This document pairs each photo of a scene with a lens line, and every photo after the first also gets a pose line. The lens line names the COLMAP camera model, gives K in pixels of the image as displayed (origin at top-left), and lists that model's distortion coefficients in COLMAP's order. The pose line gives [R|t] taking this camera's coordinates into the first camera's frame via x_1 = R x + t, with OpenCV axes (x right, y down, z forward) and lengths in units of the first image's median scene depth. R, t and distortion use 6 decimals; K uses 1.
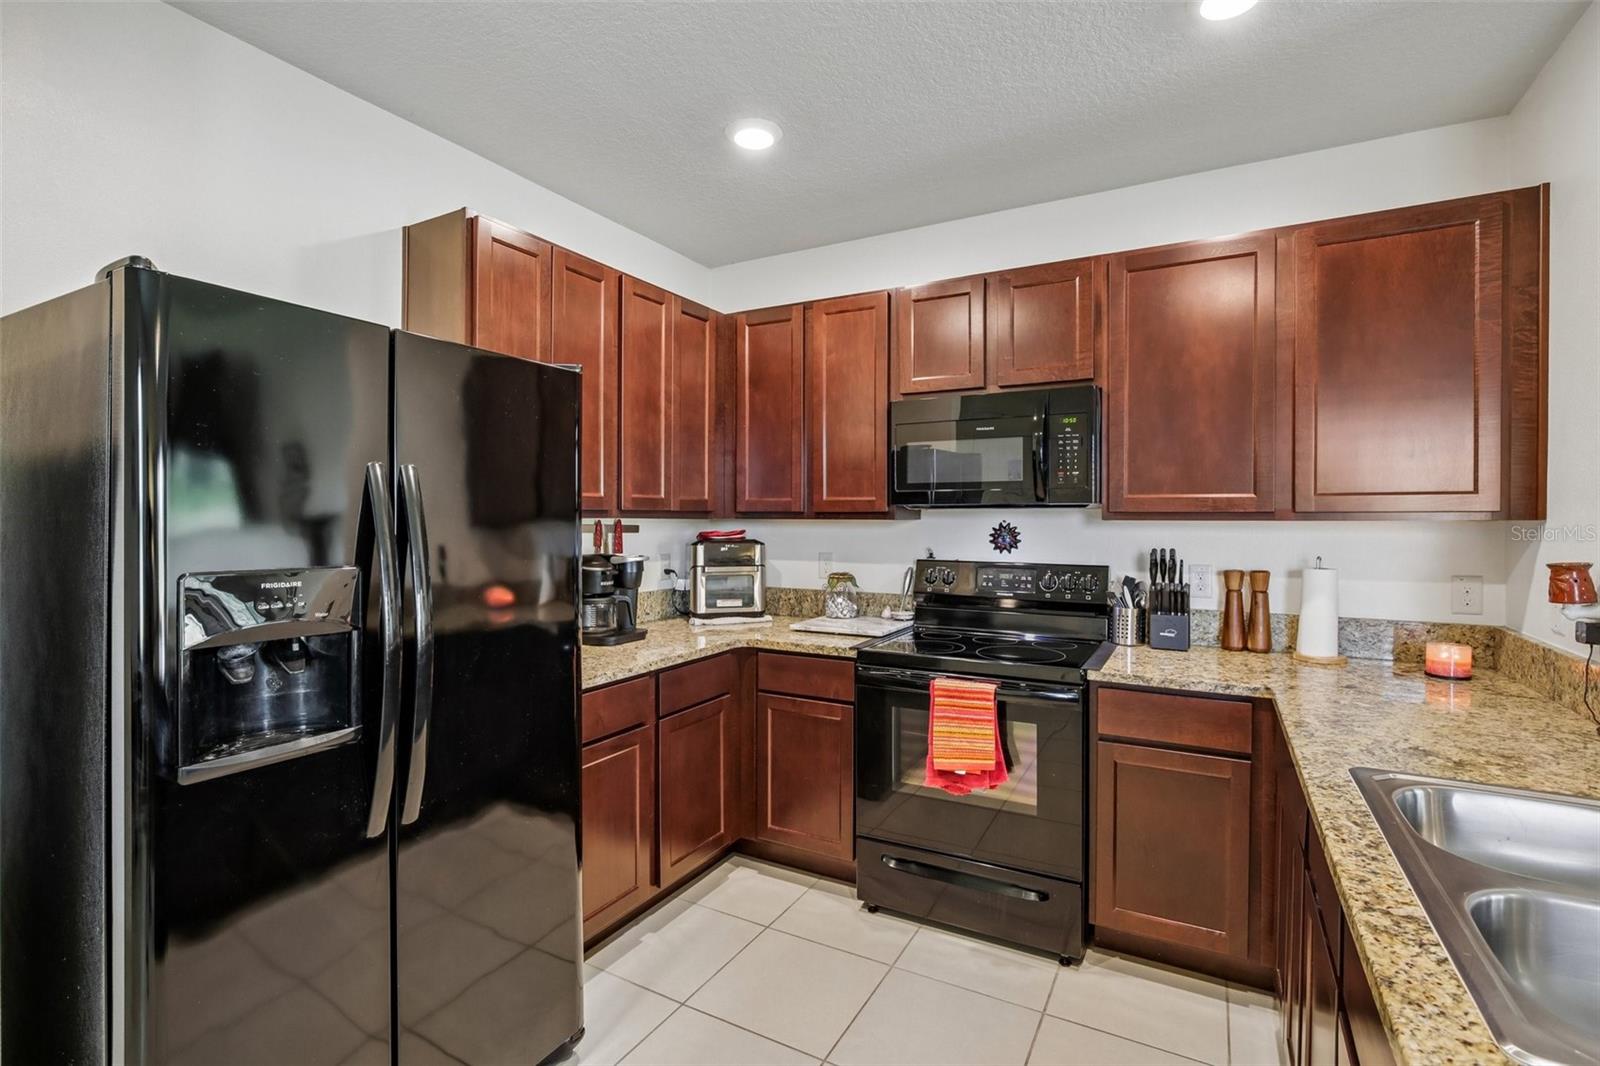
lens RADIAL K [[733.2, 0, 811.5], [0, 733.2, 522.8], [0, 0, 1]] dist [-0.014447, 0.002148]
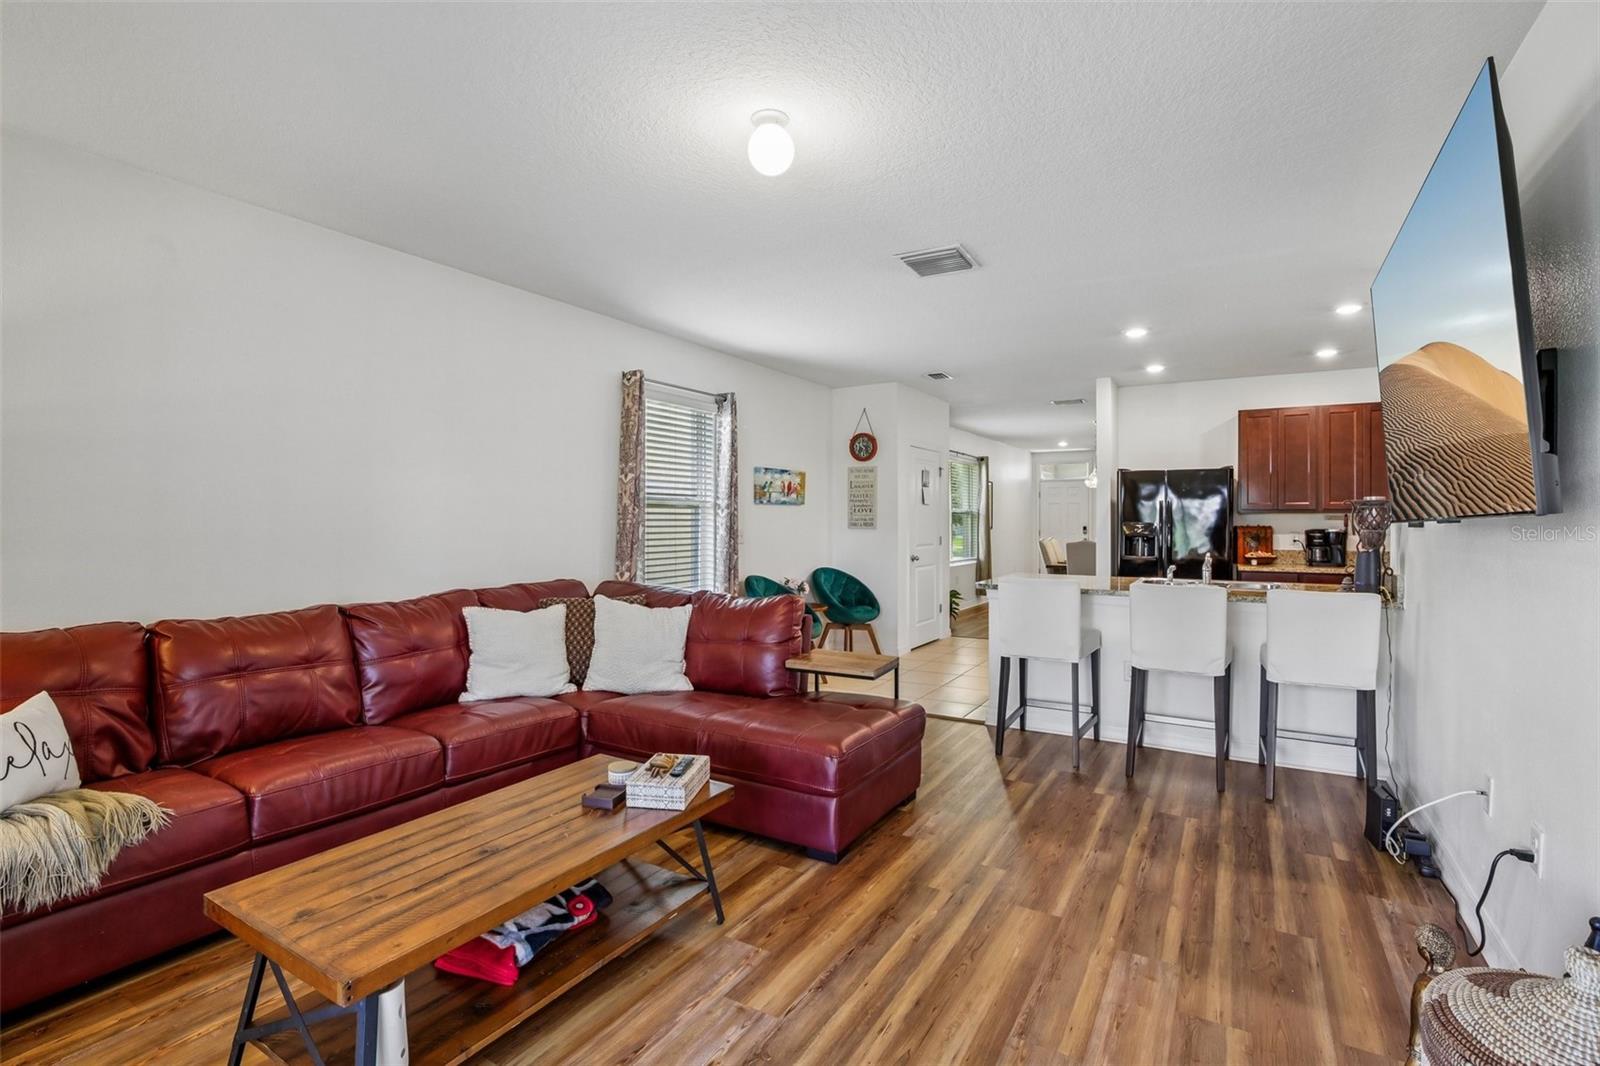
lens RADIAL K [[733.2, 0, 807.6], [0, 733.2, 525.6], [0, 0, 1]] dist [-0.014447, 0.002148]
pose [[-0.030921, 0.001832, -0.999520, 2.113648], [-0.010200, 0.999946, 0.002148, 0.046512], [0.999470, 0.010262, -0.030901, -0.552434]]
